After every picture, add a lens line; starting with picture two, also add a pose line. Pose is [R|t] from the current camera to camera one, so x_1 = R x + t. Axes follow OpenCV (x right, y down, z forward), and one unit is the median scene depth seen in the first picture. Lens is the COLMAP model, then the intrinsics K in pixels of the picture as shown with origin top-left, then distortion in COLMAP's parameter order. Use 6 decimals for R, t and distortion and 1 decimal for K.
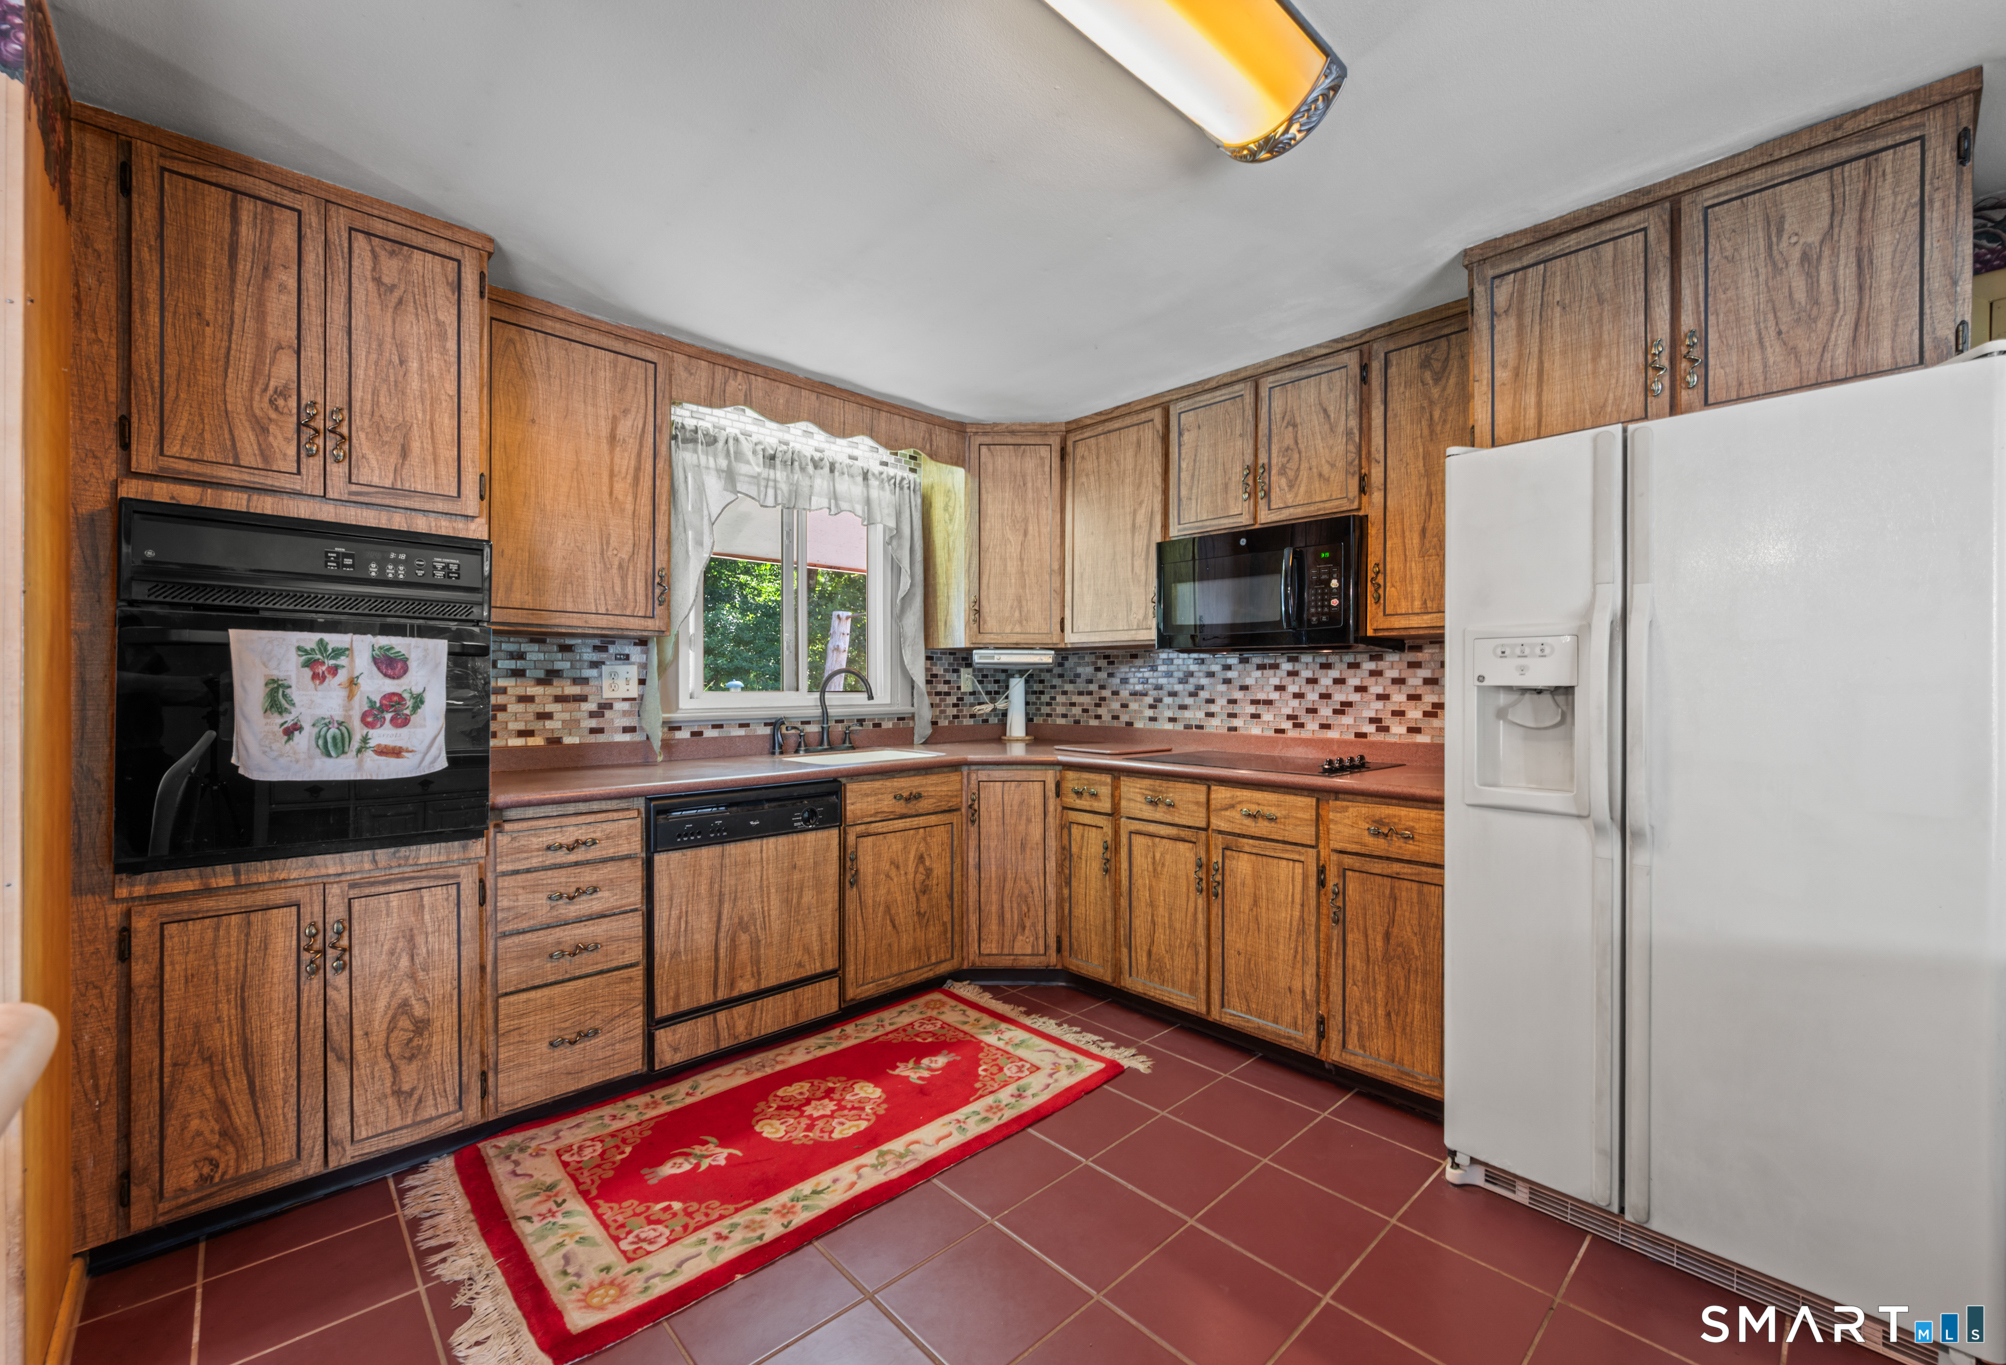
lens RADIAL K [[822.0, 0, 1012.4], [0, 822.0, 686.7], [0, 0, 1]] dist [-0.001551, -0.000049]
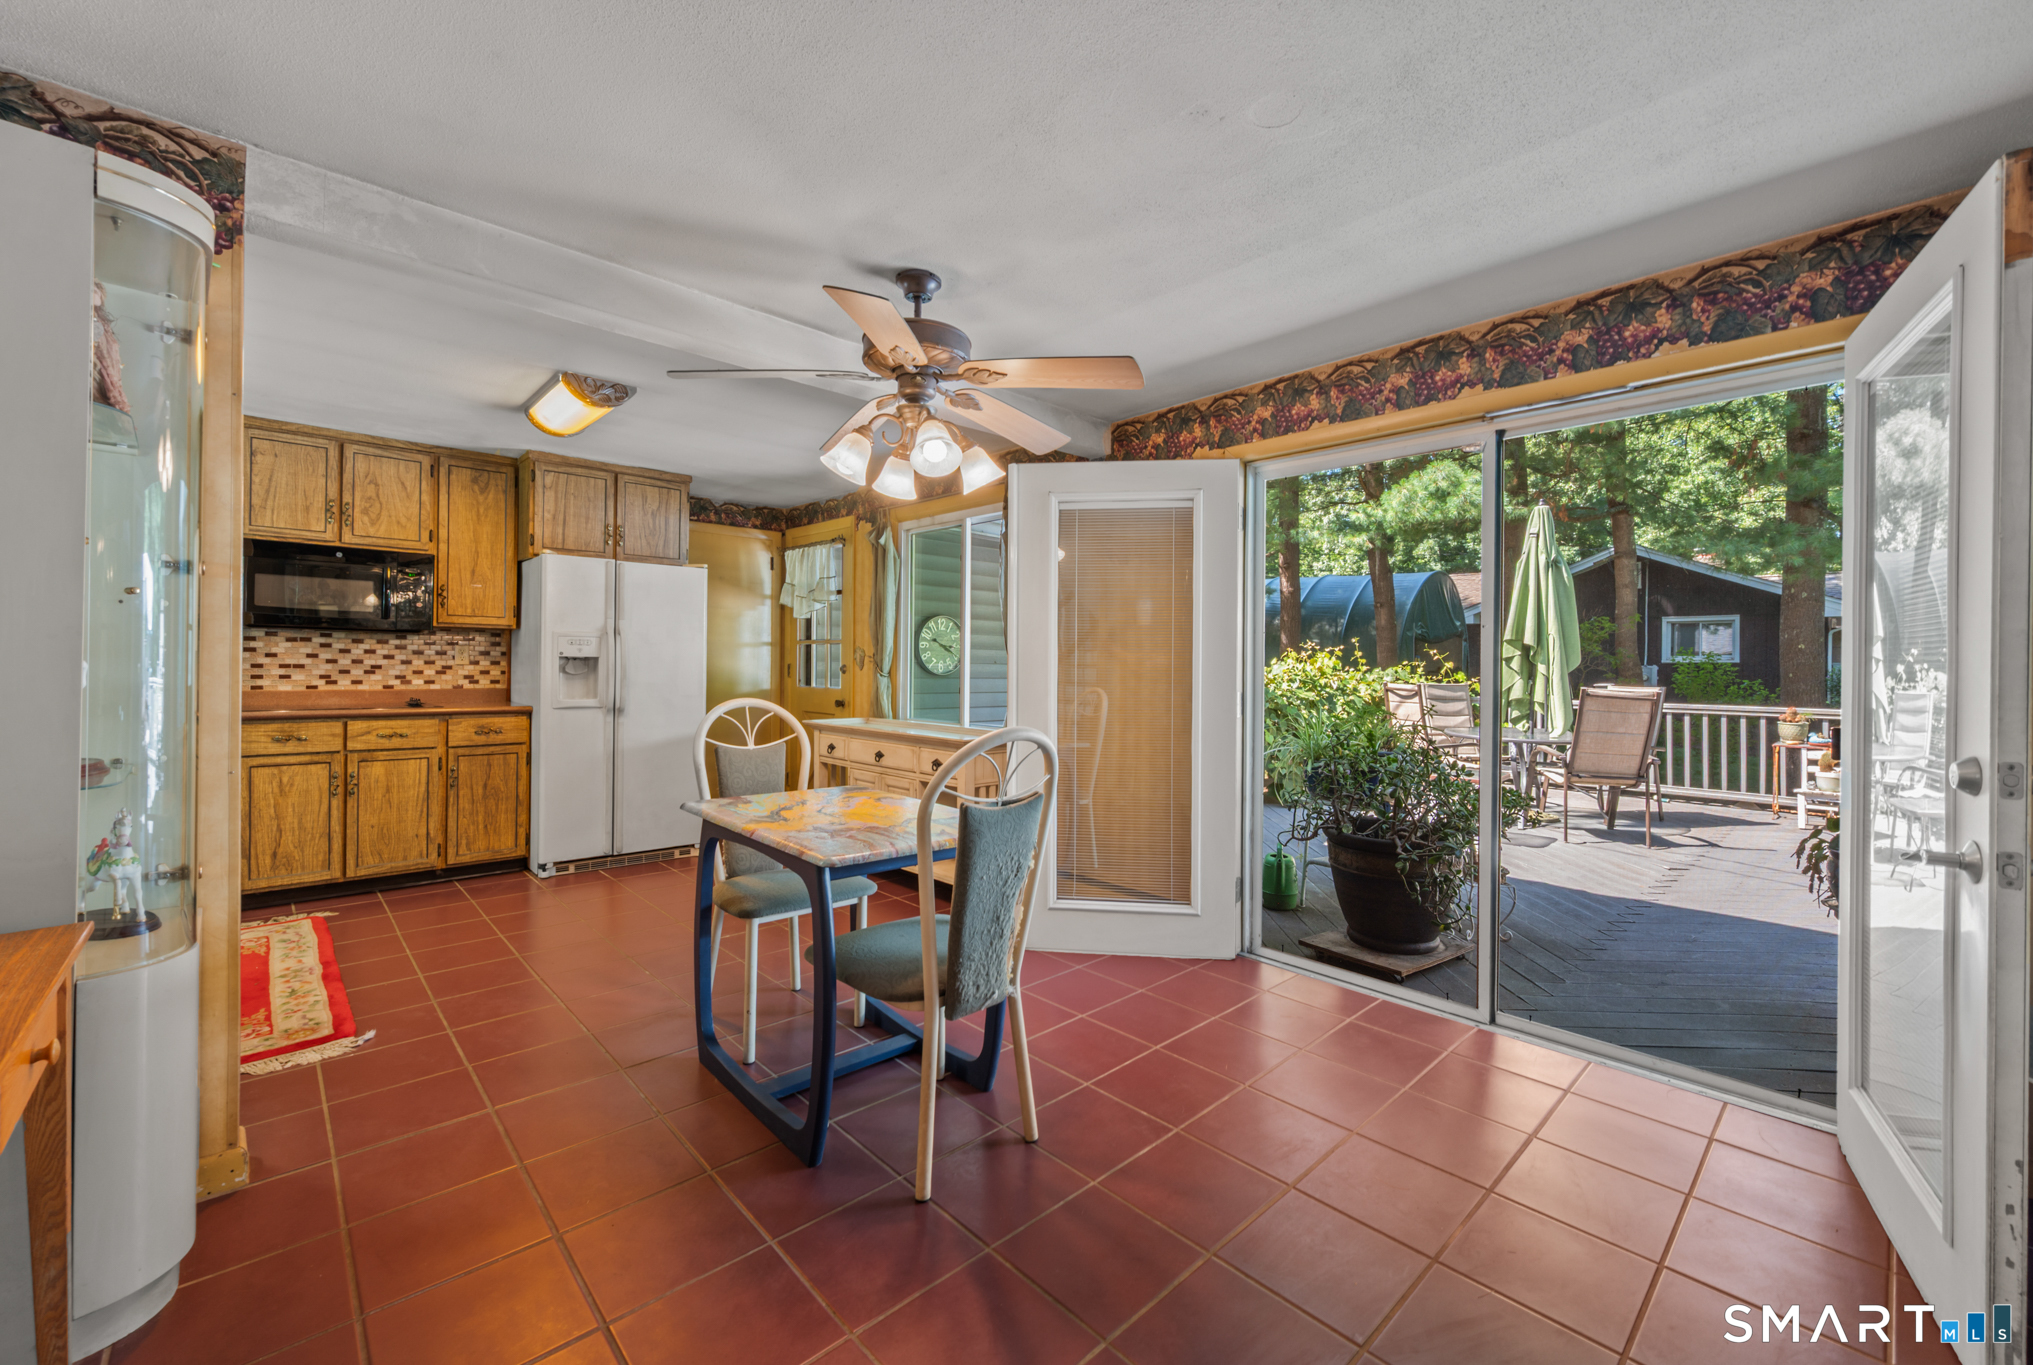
lens RADIAL K [[816.2, 0, 1025.9], [0, 816.2, 667.2], [0, 0, 1]] dist [0.000394, 0.000005]
pose [[0.021978, -0.004702, 0.999747, -1.188806], [-0.009715, 0.999941, 0.004916, 0.003212], [-0.999711, -0.009821, 0.021932, -0.254567]]
